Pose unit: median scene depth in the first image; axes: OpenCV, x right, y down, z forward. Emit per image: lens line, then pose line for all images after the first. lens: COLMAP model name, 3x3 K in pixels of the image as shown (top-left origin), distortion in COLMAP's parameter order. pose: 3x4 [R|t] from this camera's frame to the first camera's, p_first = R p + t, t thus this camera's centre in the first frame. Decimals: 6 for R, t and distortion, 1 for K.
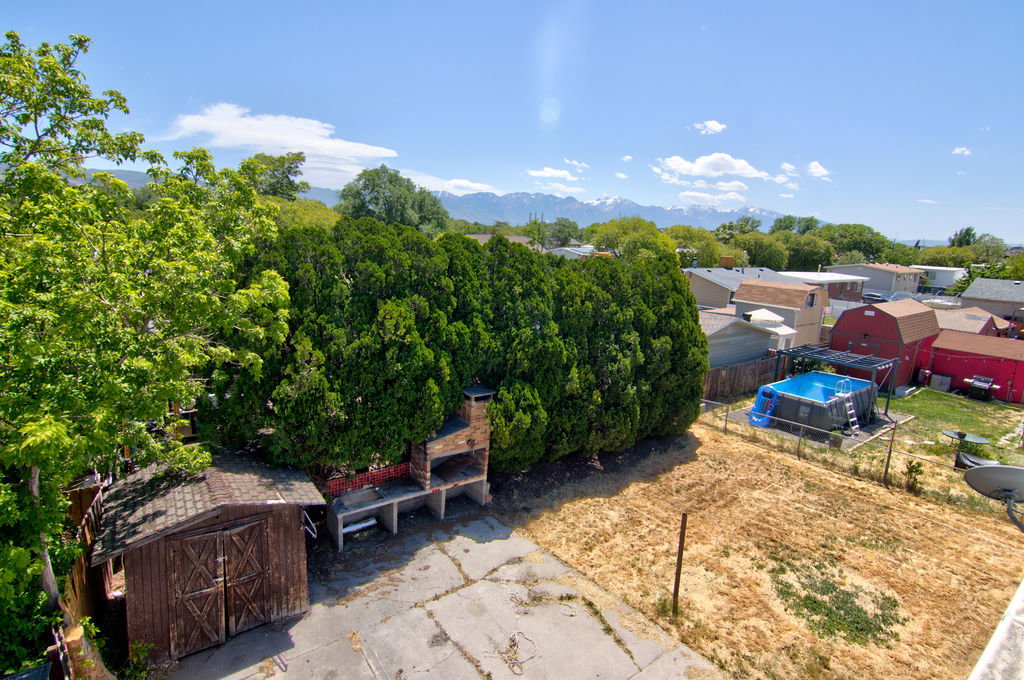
lens RADIAL K [[524.3, 0, 510.0], [0, 524.3, 329.5], [0, 0, 1]] dist [0.000134, -0.000574]
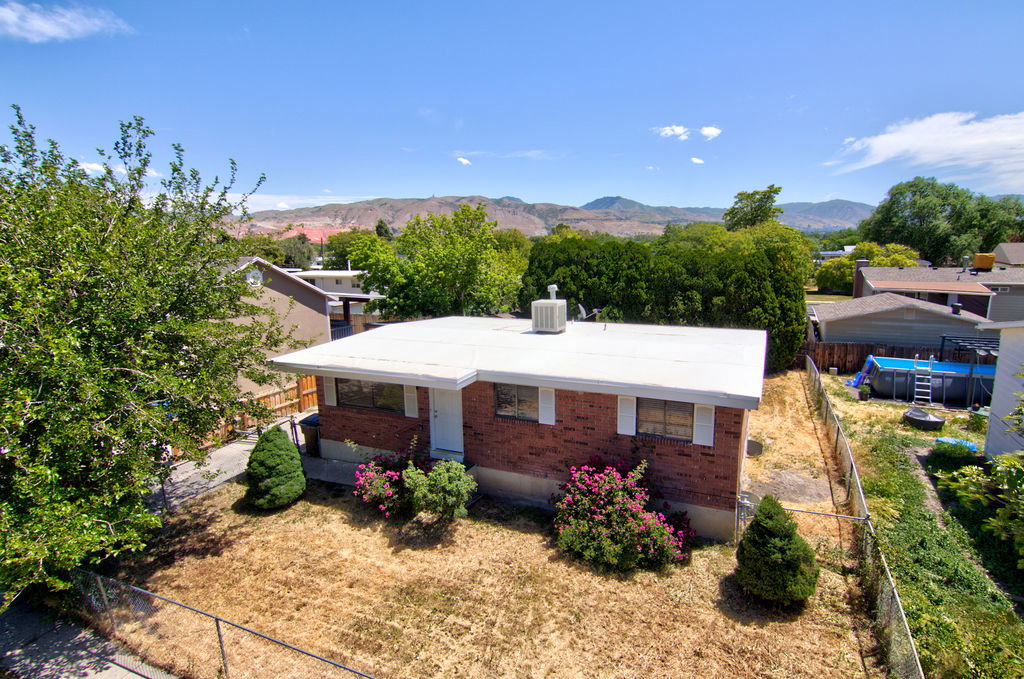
lens RADIAL K [[536.8, 0, 526.0], [0, 536.8, 332.6], [0, 0, 1]] dist [0.001704, -0.000427]
pose [[0.464182, 0.090249, -0.881130, 1.907521], [-0.129703, 0.990998, 0.033174, 0.189089], [0.876192, 0.098887, 0.471709, -0.400075]]
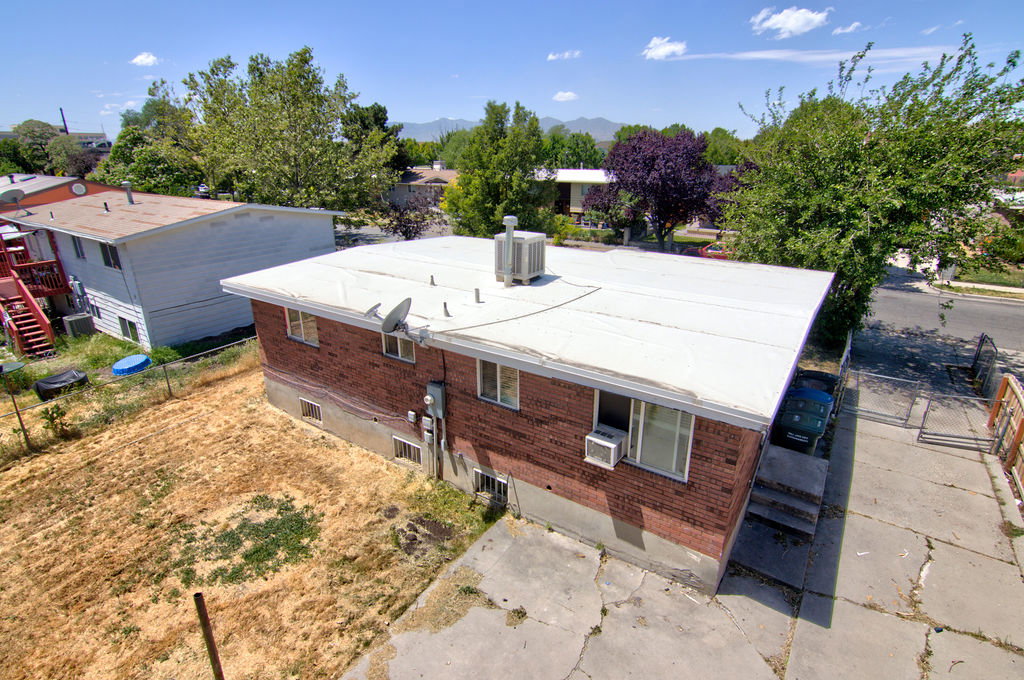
lens RADIAL K [[524.3, 0, 510.0], [0, 524.3, 329.5], [0, 0, 1]] dist [0.000134, -0.000574]
pose [[-0.312955, -0.347196, 0.884033, -0.163117], [0.166926, 0.896193, 0.411065, -0.087771], [-0.934984, 0.276213, -0.222512, 0.538620]]
